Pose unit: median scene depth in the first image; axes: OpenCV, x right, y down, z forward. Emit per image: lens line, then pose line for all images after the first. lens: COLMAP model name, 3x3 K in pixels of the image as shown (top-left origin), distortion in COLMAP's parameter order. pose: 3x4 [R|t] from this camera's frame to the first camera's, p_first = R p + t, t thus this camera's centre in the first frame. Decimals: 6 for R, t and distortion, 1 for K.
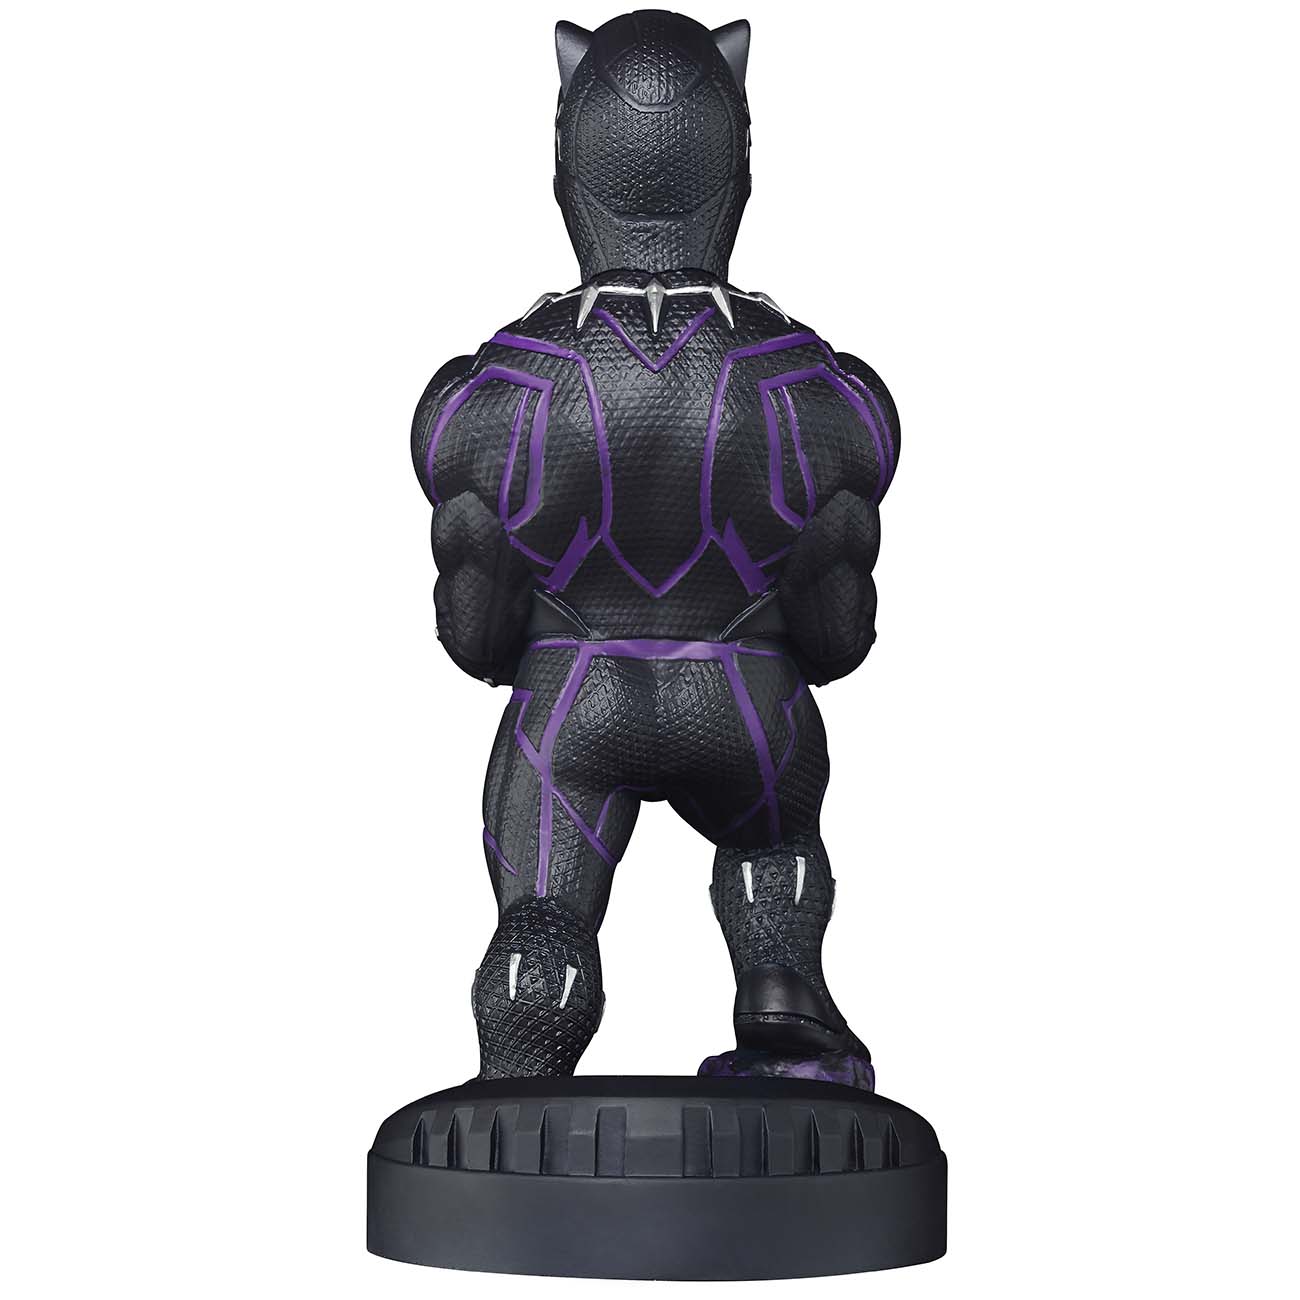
lens RADIAL K [[528.0, 0, 650.0], [0, 528.0, 650.0], [0, 0, 1]] dist [-0.078132, 0.000150]
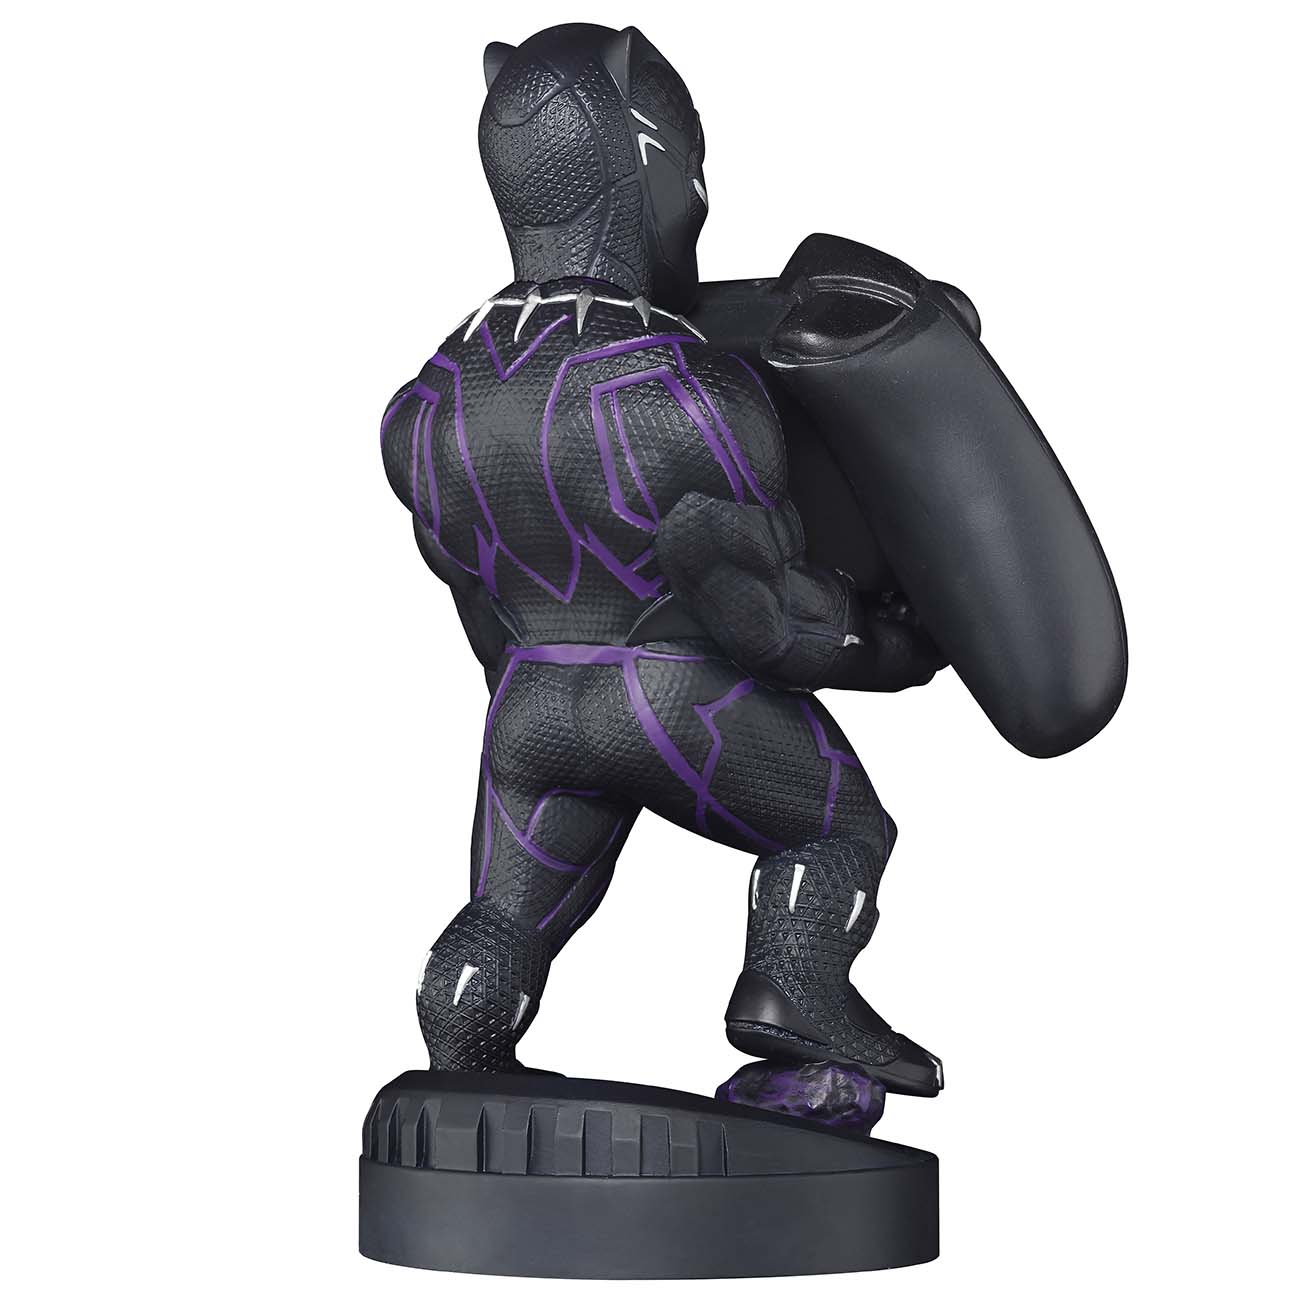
lens RADIAL K [[518.1, 0, 648.9], [0, 518.1, 657.0], [0, 0, 1]] dist [-0.073696, 0.000076]
pose [[0.999935, -0.011083, 0.002684, 0.200159], [0.011080, 0.999938, 0.000937, 0.005627], [-0.002694, -0.000907, 0.999996, 0.004703]]
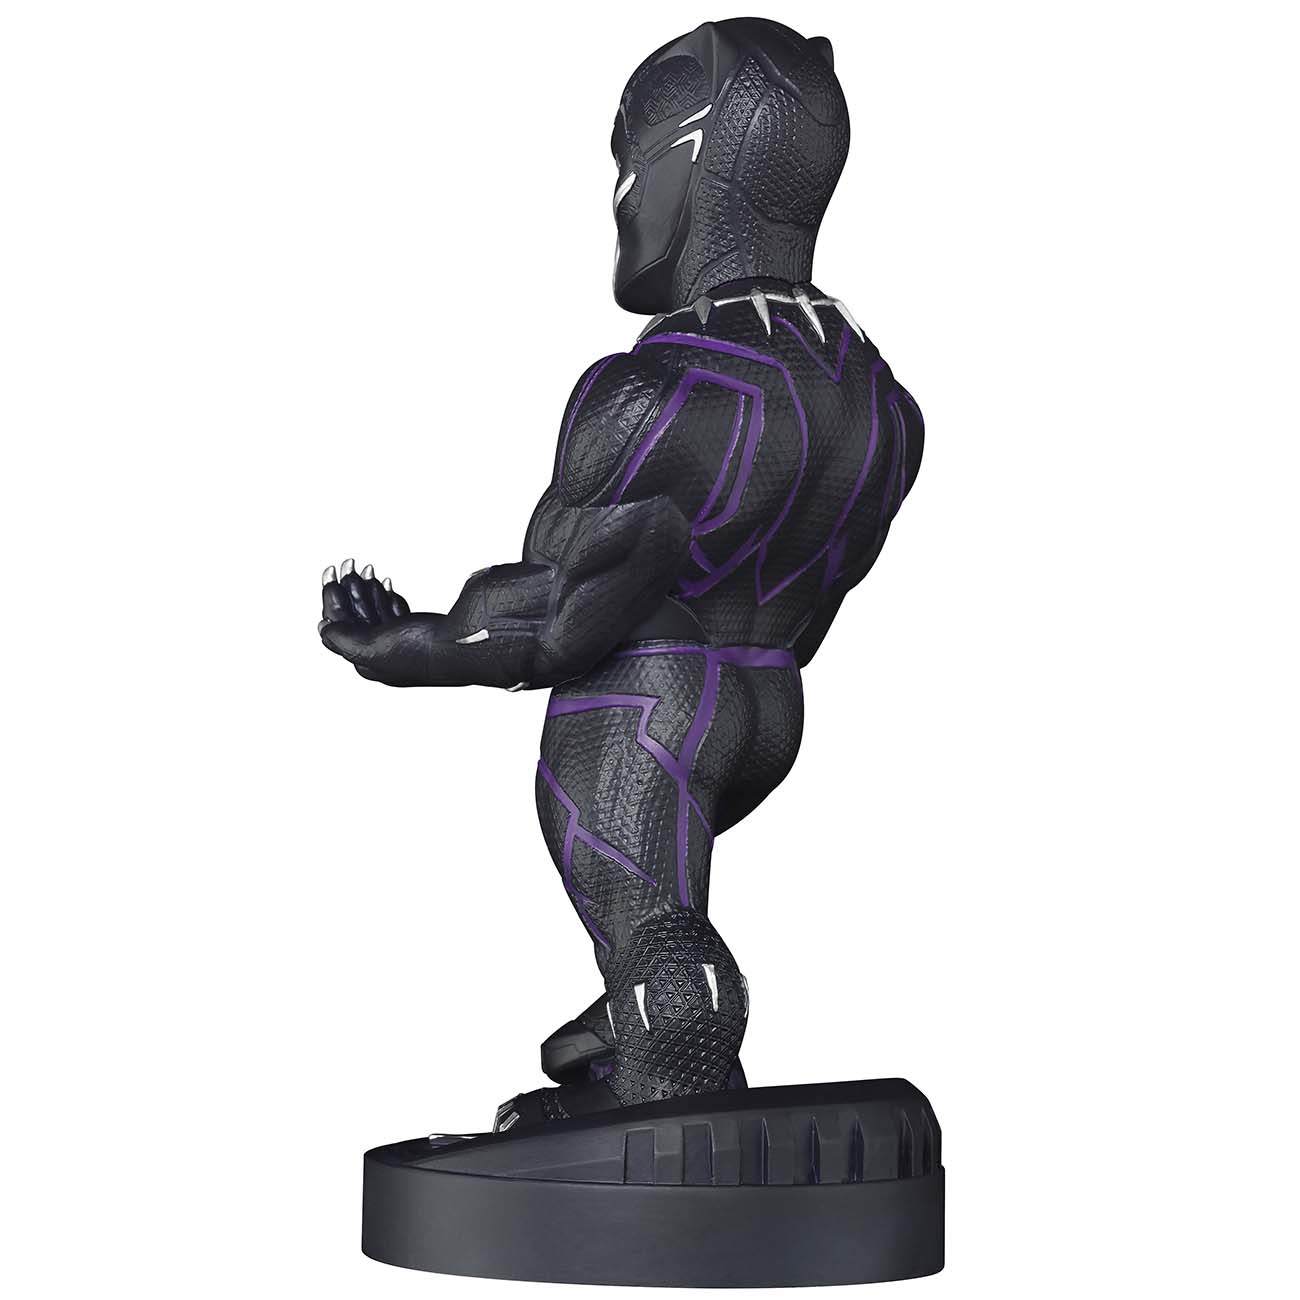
lens RADIAL K [[533.1, 0, 656.7], [0, 533.1, 656.2], [0, 0, 1]] dist [-0.077402, -0.000114]
pose [[0.999542, 0.029524, 0.006701, -0.172157], [-0.029559, 0.999550, 0.005199, -0.002379], [-0.006544, -0.005395, 0.999964, -0.000848]]
